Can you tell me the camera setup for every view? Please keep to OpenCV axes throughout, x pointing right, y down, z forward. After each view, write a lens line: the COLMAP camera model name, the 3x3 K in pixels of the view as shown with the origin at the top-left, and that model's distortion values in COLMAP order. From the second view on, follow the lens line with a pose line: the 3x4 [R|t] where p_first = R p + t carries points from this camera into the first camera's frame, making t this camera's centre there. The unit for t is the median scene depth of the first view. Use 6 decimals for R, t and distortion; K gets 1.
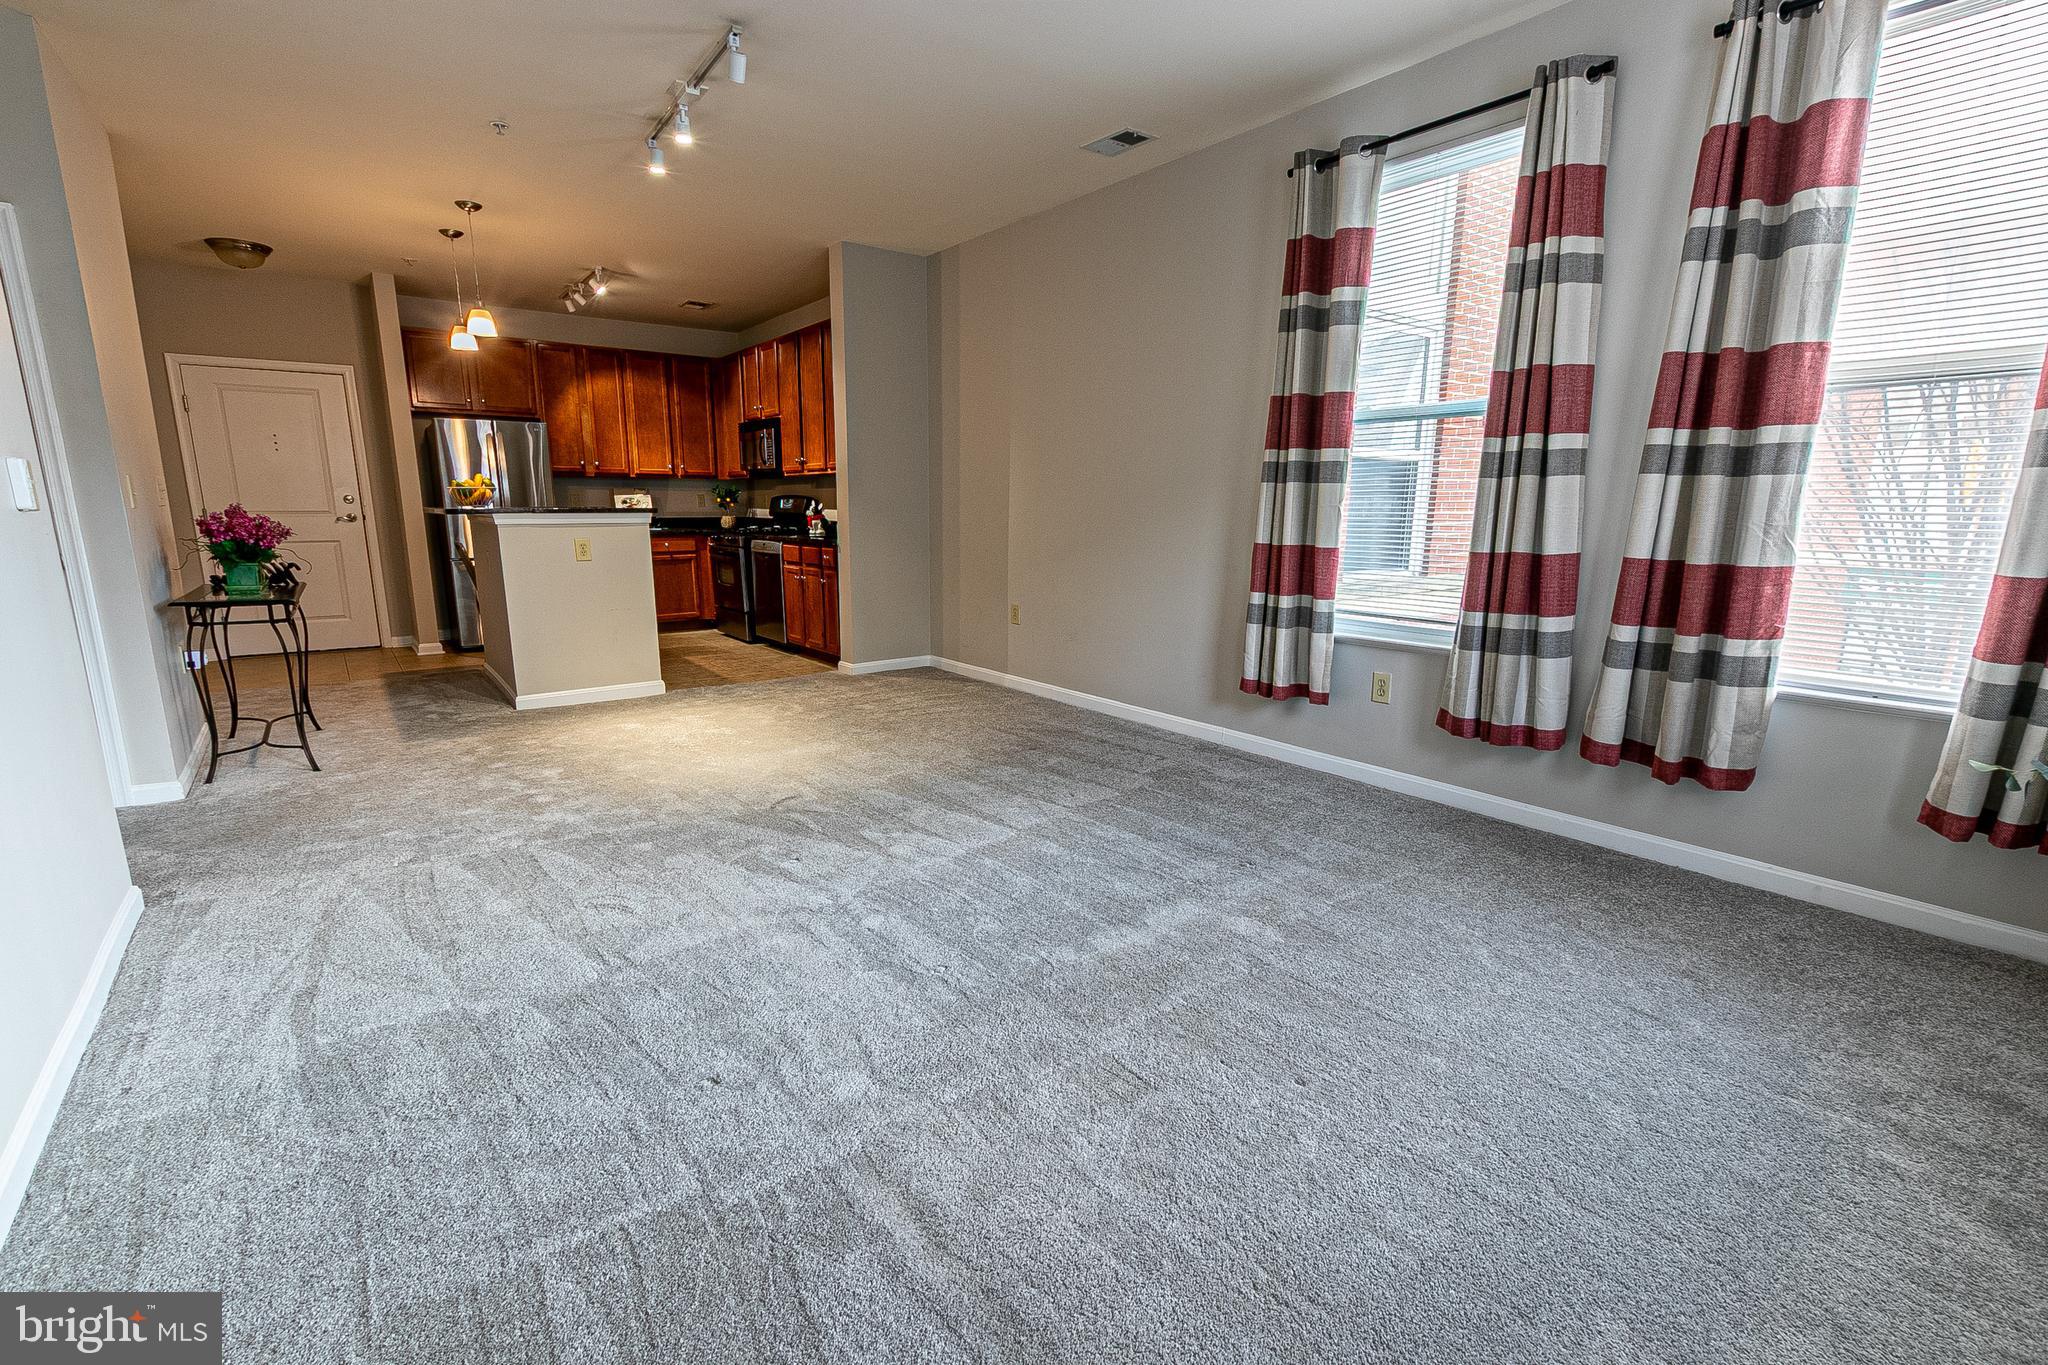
lens RADIAL K [[977.4, 0, 1024.0], [0, 977.4, 682.5], [0, 0, 1]] dist [-0.000982, -0.000152]
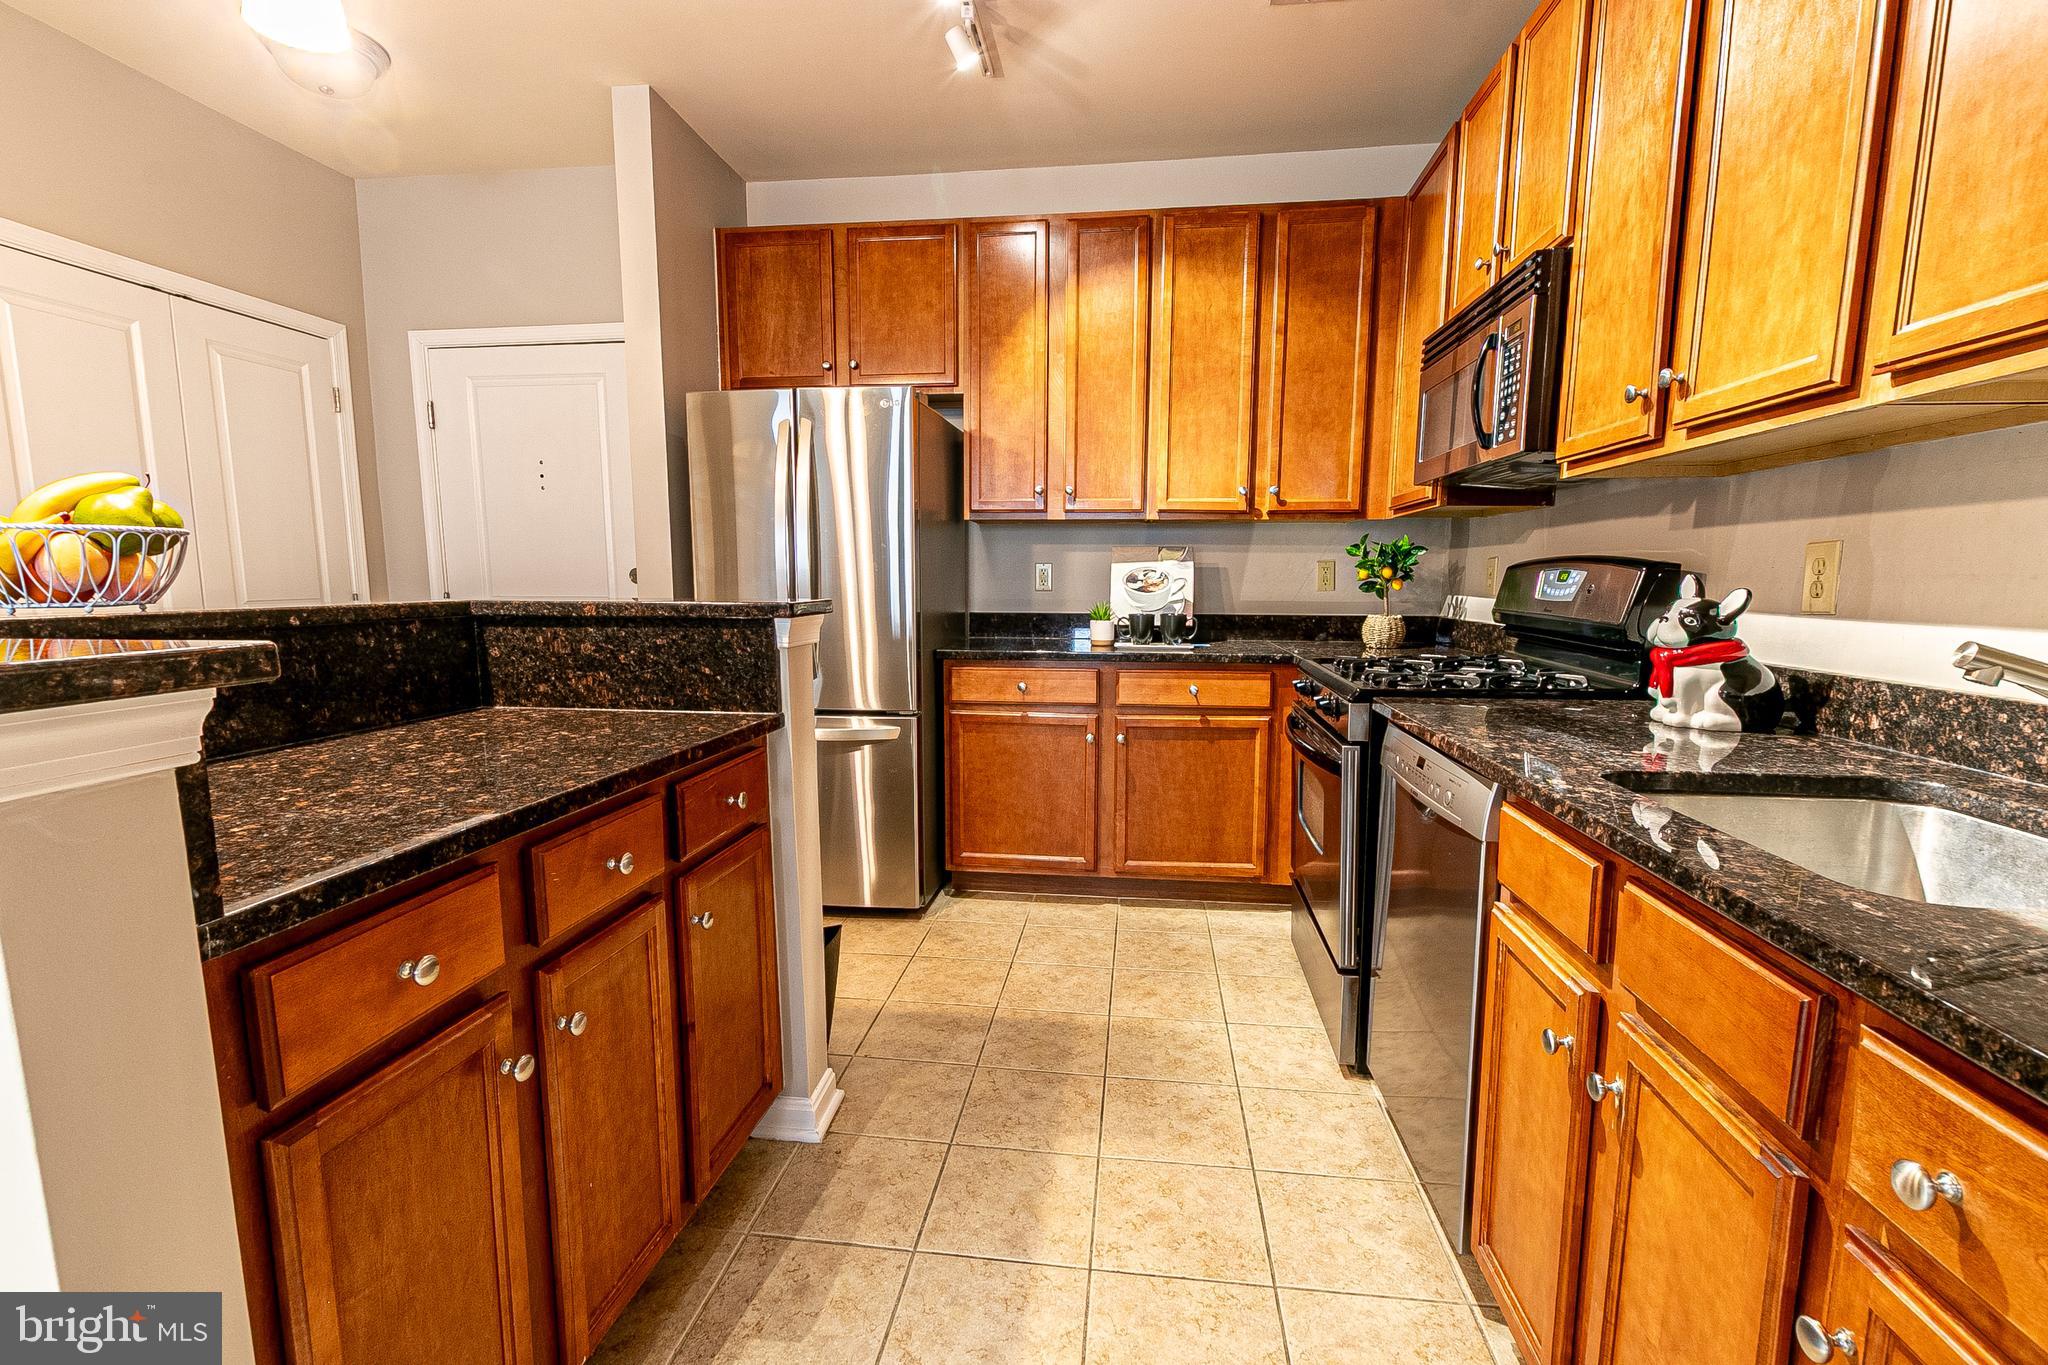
lens RADIAL K [[924.9, 0, 1022.0], [0, 924.9, 696.4], [0, 0, 1]] dist [0.000083, -0.000052]
pose [[0.723093, 0.090300, -0.684823, -0.178489], [-0.125850, 0.992047, -0.002072, -0.138723], [0.679190, 0.087683, 0.728706, 0.742280]]
